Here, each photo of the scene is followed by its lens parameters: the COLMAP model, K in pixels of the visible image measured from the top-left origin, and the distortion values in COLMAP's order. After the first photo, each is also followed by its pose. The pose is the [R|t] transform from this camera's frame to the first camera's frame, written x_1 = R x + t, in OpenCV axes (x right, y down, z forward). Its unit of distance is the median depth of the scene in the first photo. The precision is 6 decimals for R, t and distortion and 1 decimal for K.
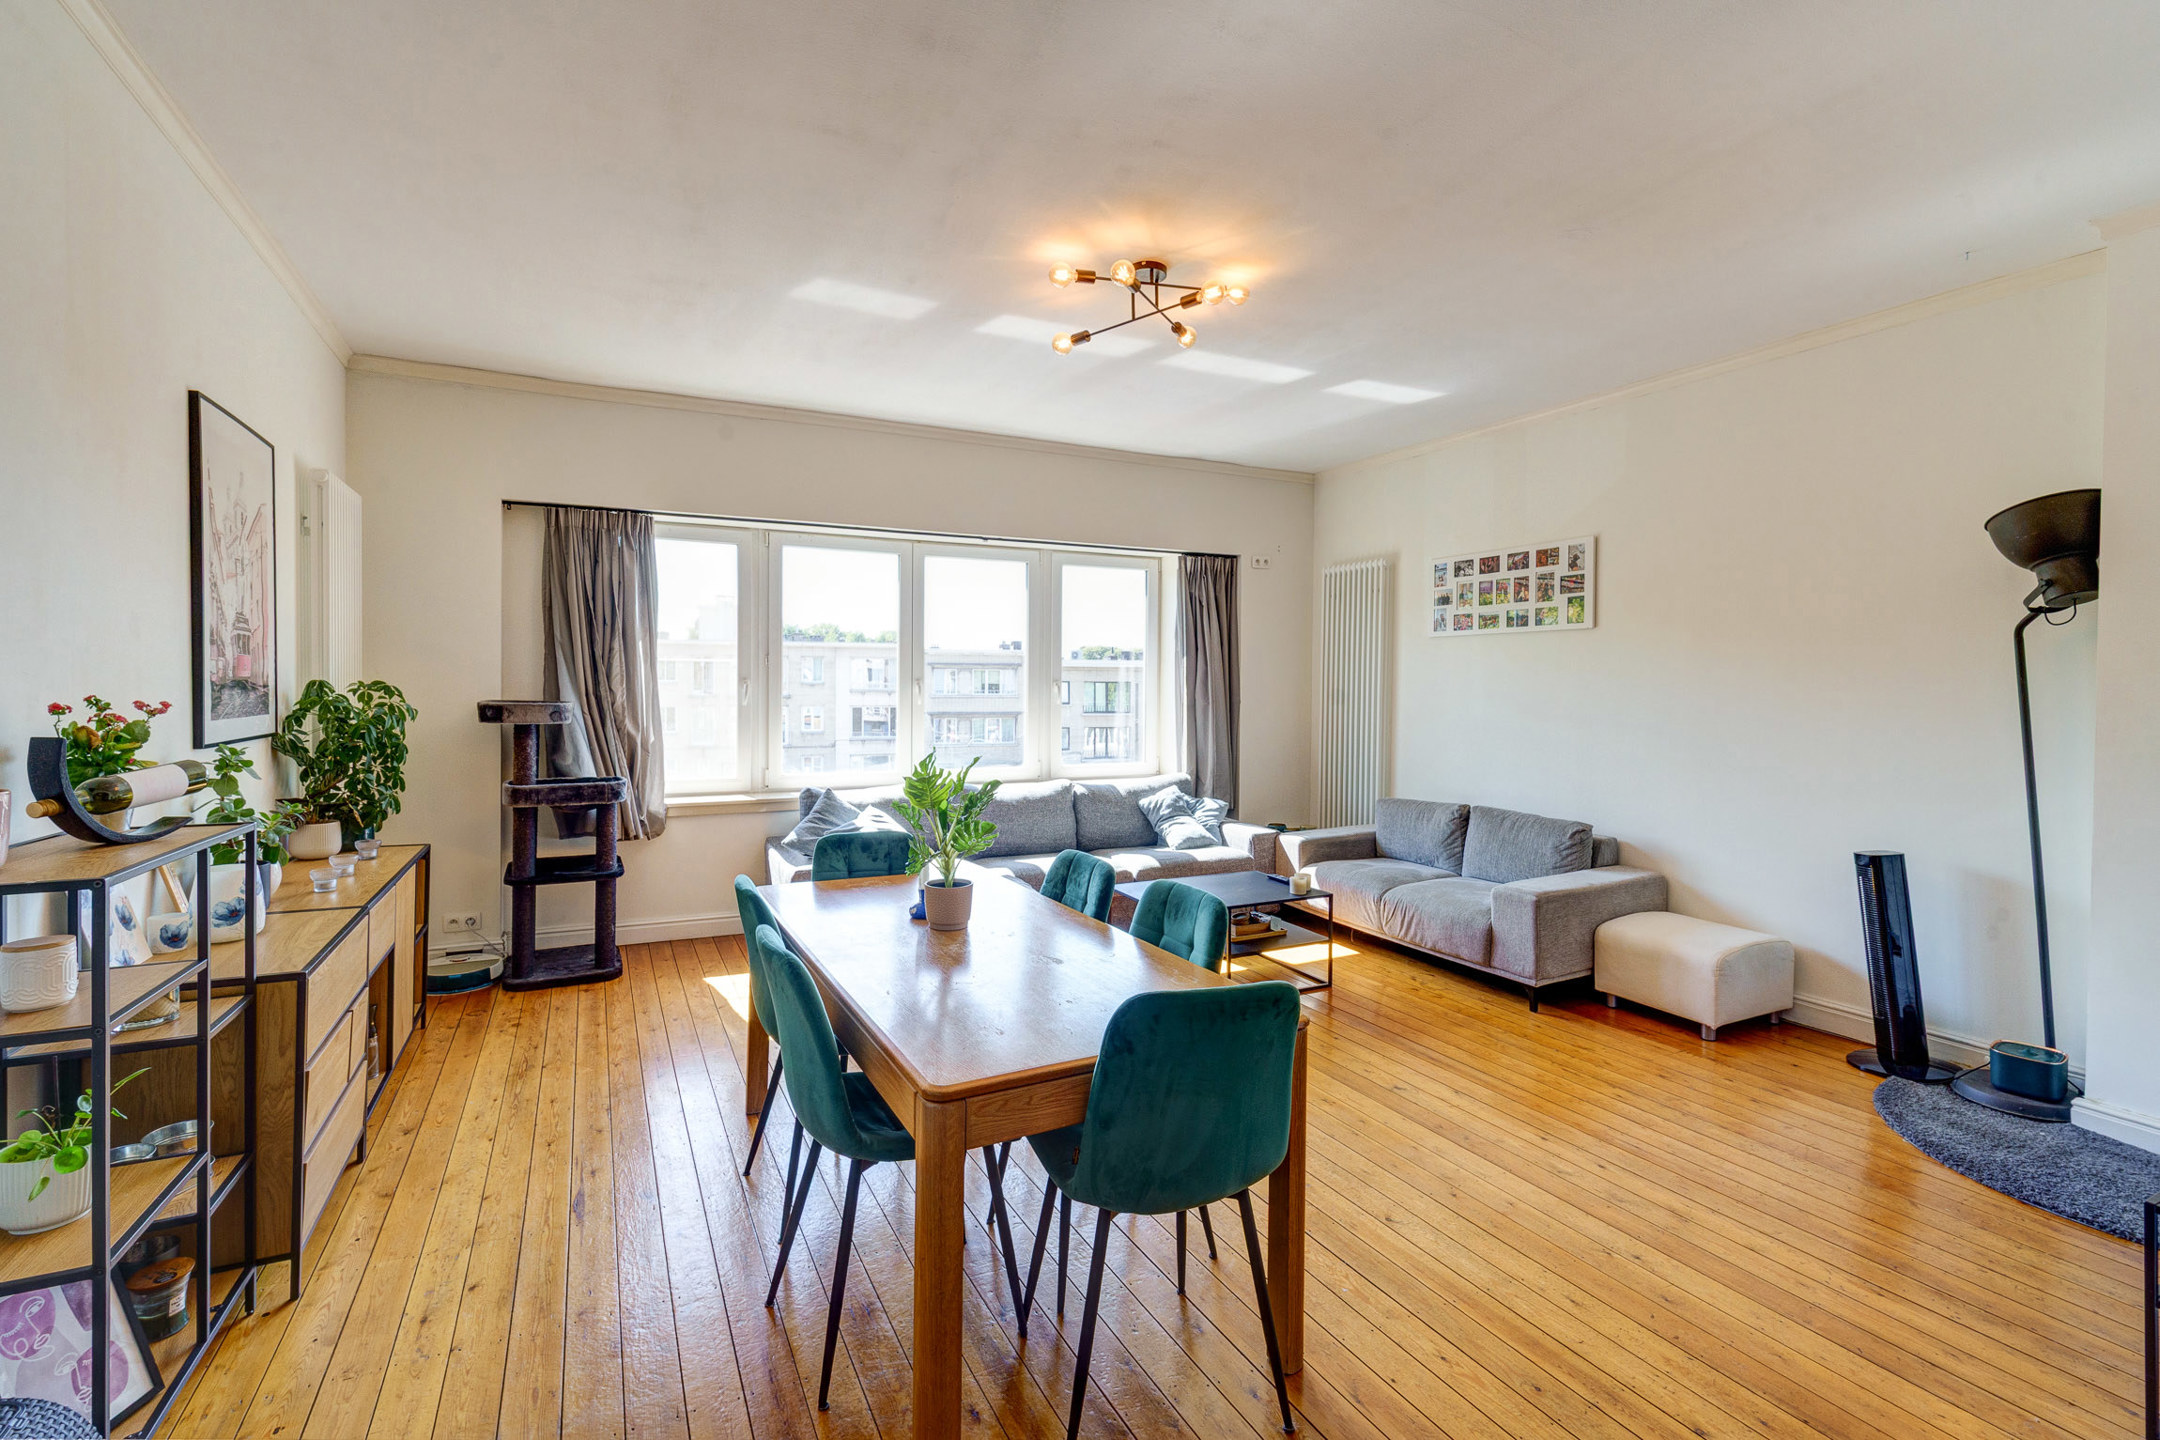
lens RADIAL K [[941.5, 0, 1087.5], [0, 941.5, 700.0], [0, 0, 1]] dist [0.000165, -0.000456]
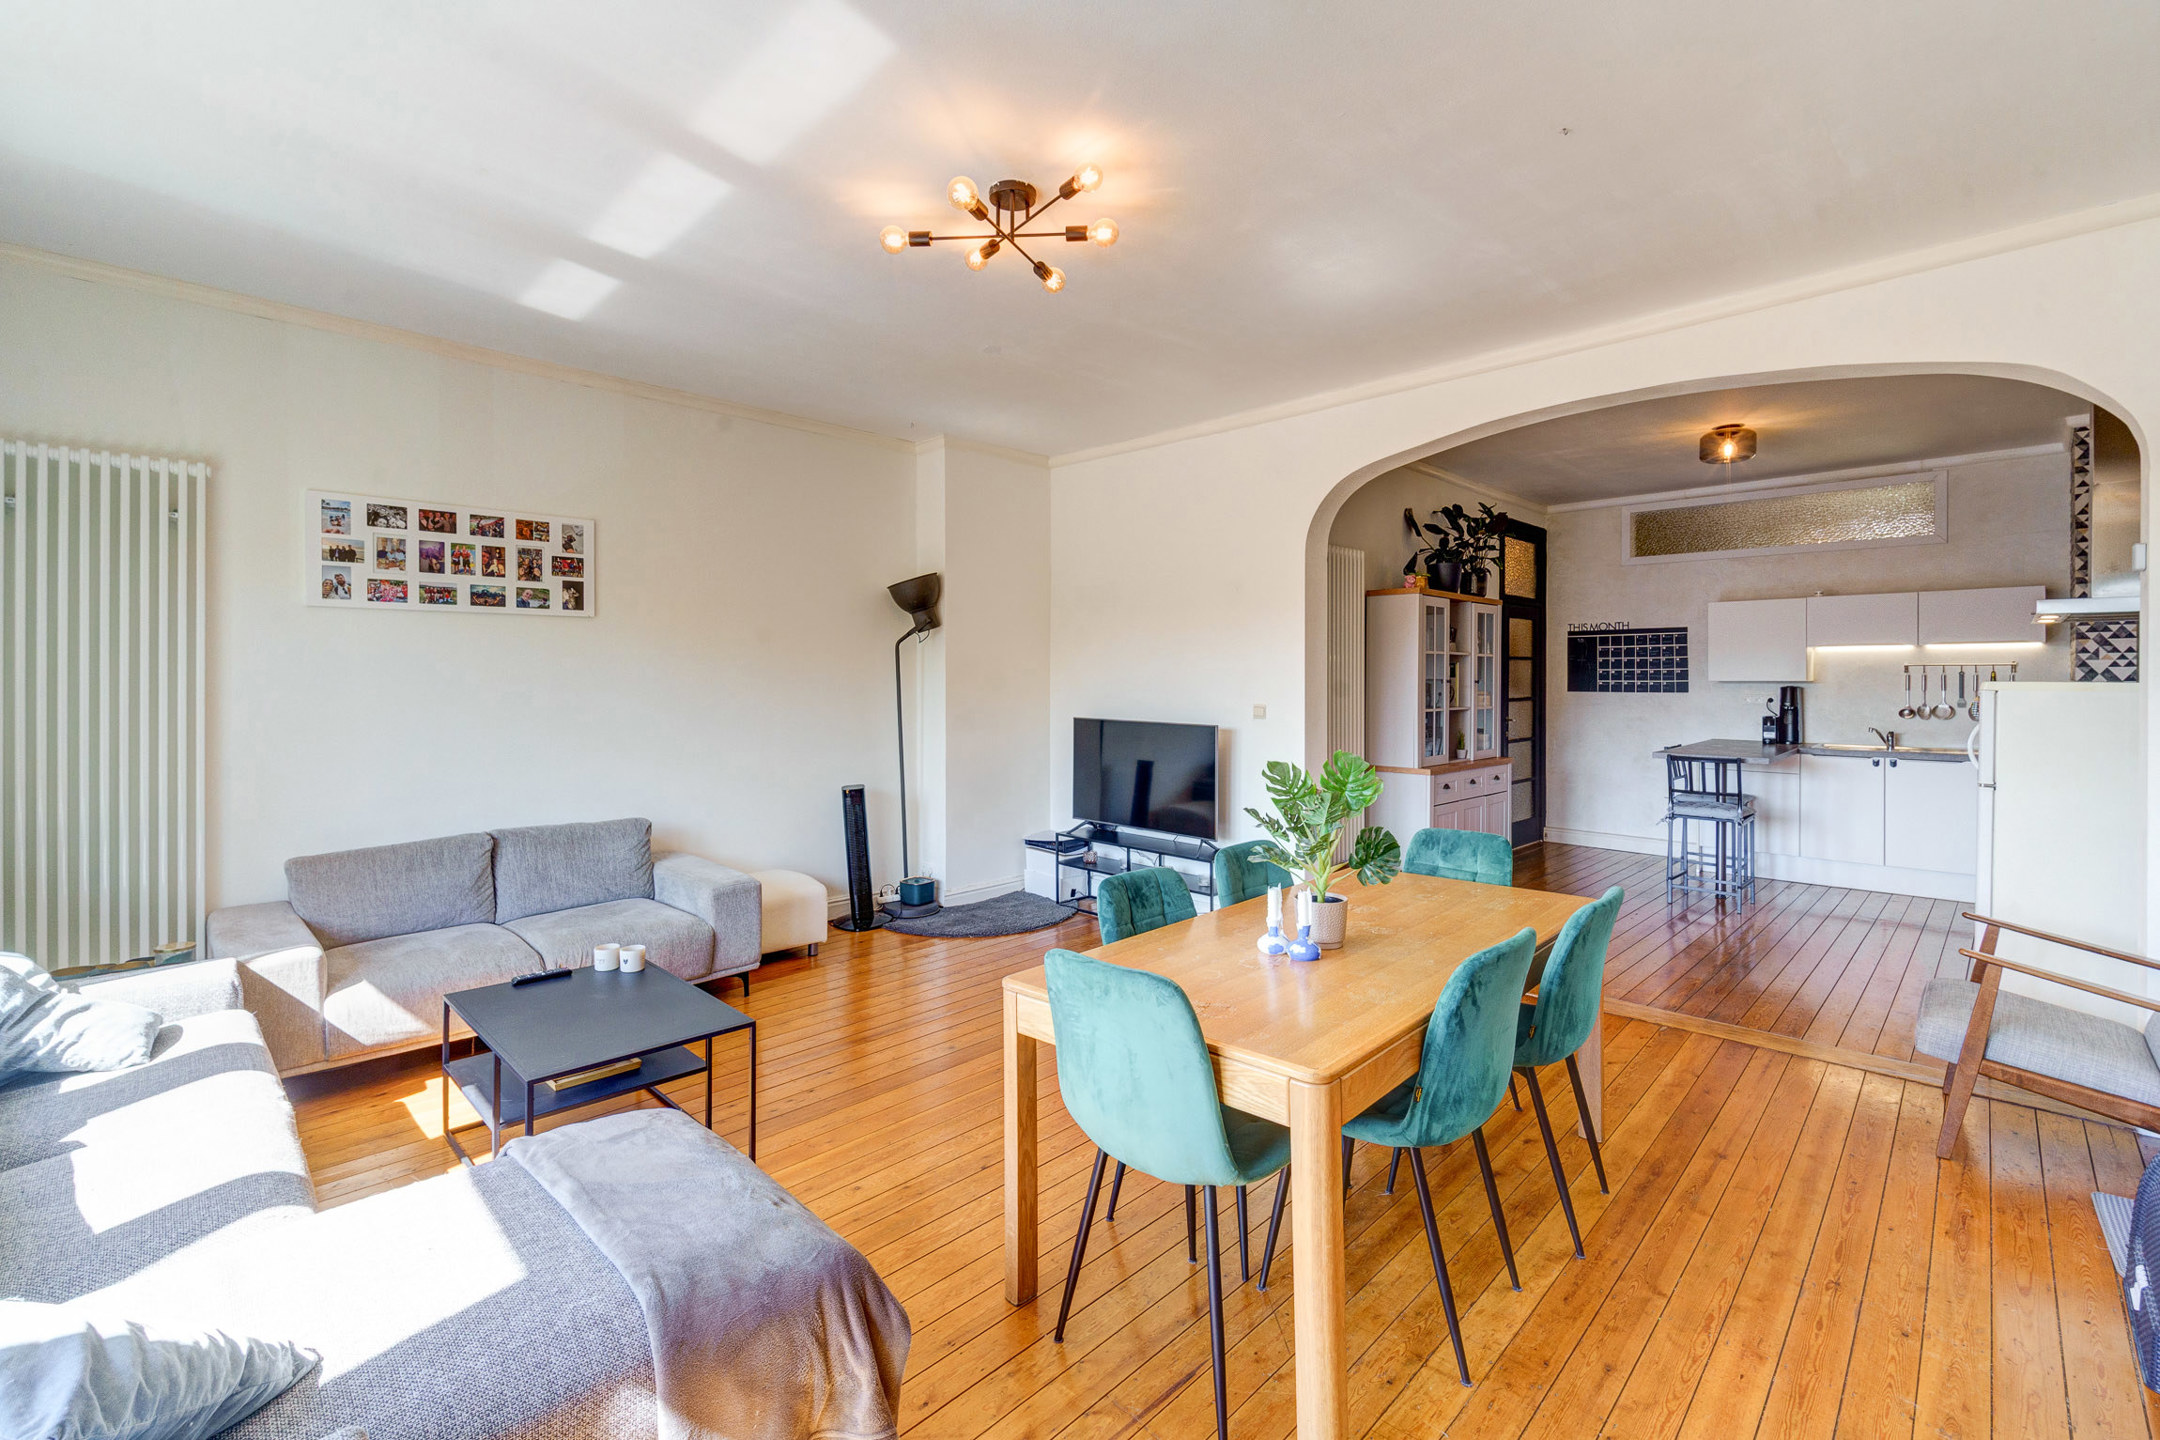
lens RADIAL K [[941.5, 0, 1088.6], [0, 941.5, 675.8], [0, 0, 1]] dist [0.000165, -0.000456]
pose [[-0.328189, -0.004233, 0.944603, -0.489745], [0.016112, 0.999819, 0.010078, -0.017638], [-0.944475, 0.018527, -0.328061, 0.783959]]
